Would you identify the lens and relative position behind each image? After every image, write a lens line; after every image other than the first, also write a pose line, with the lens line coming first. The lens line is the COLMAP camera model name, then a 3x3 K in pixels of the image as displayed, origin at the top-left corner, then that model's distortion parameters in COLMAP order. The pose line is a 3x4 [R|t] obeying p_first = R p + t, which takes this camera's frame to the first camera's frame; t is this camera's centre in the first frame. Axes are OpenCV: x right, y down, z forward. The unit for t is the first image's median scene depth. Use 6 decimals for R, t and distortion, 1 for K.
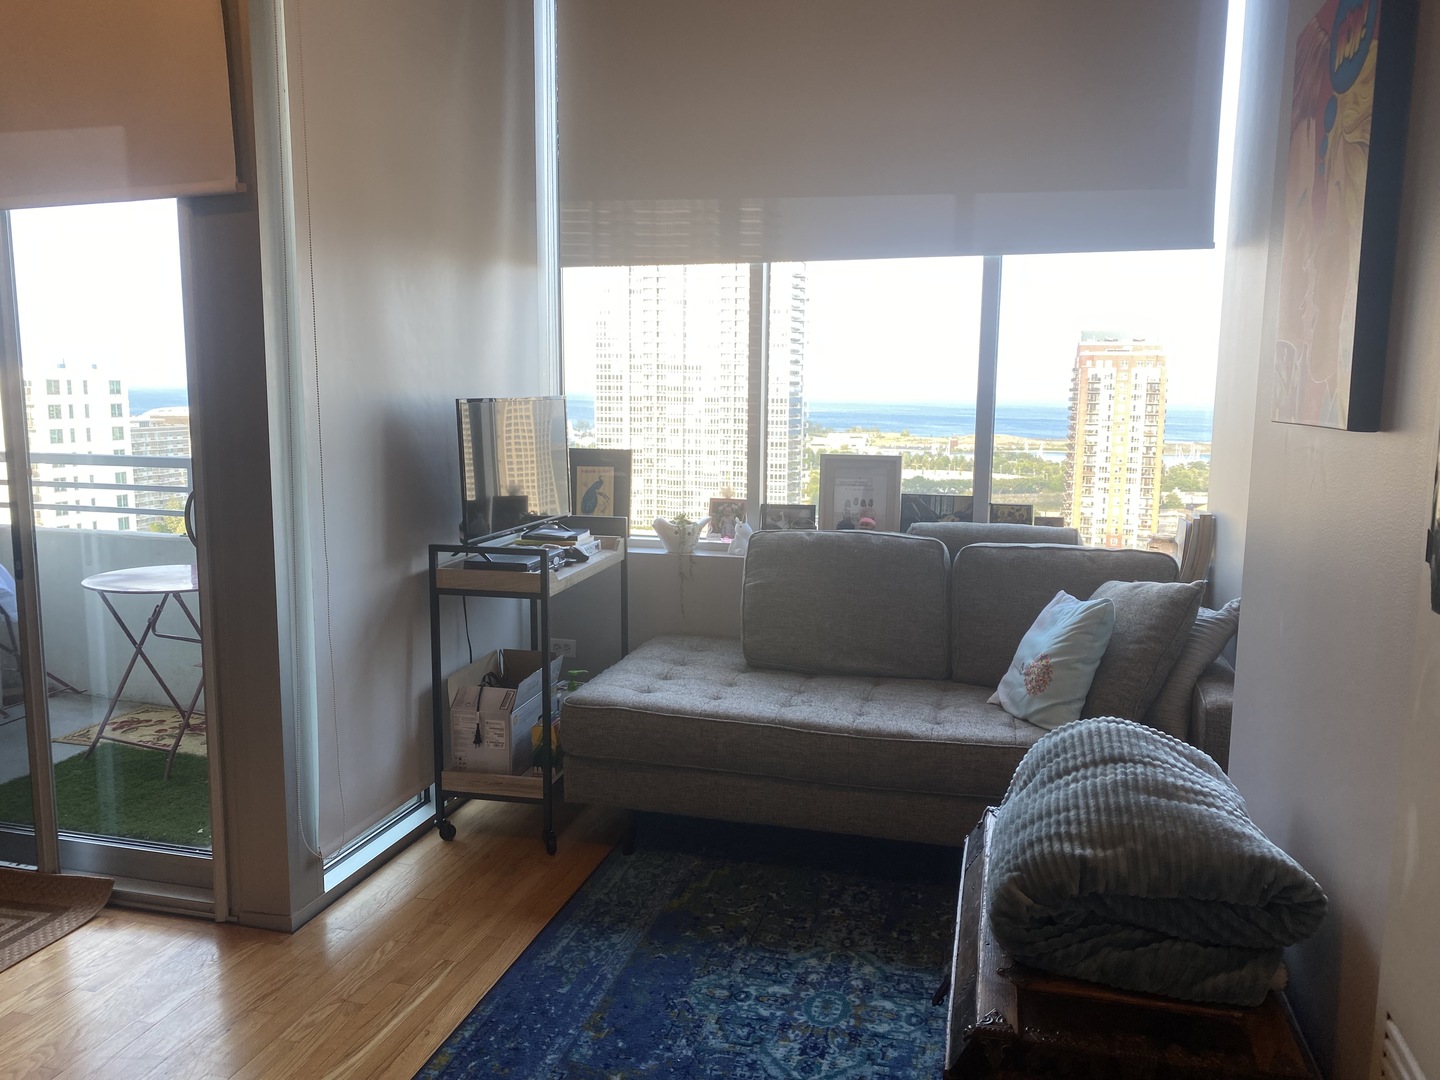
lens RADIAL K [[1090.5, 0, 713.6], [0, 1090.5, 519.6], [0, 0, 1]] dist [0.157228, -0.255903]
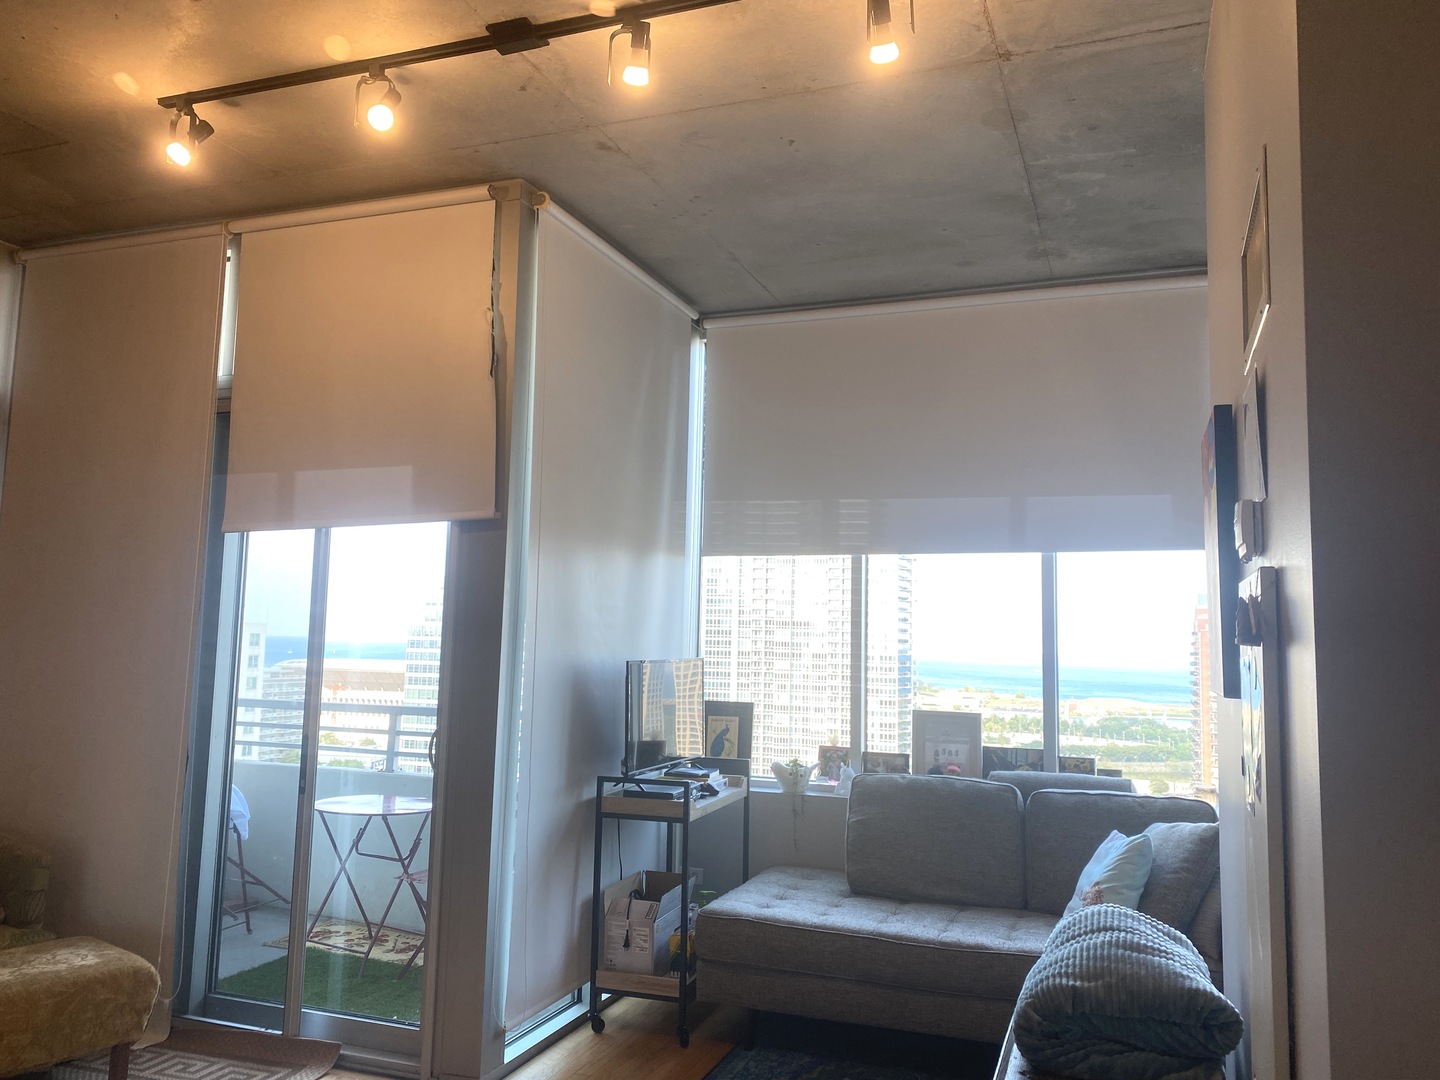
lens RADIAL K [[1101.4, 0, 722.0], [0, 1101.4, 520.3], [0, 0, 1]] dist [0.031265, -0.034919]
pose [[0.995935, 0.003353, -0.090016, -0.001551], [-0.023911, 0.973296, -0.228304, 0.021379], [0.086846, 0.229528, 0.969420, -0.271122]]
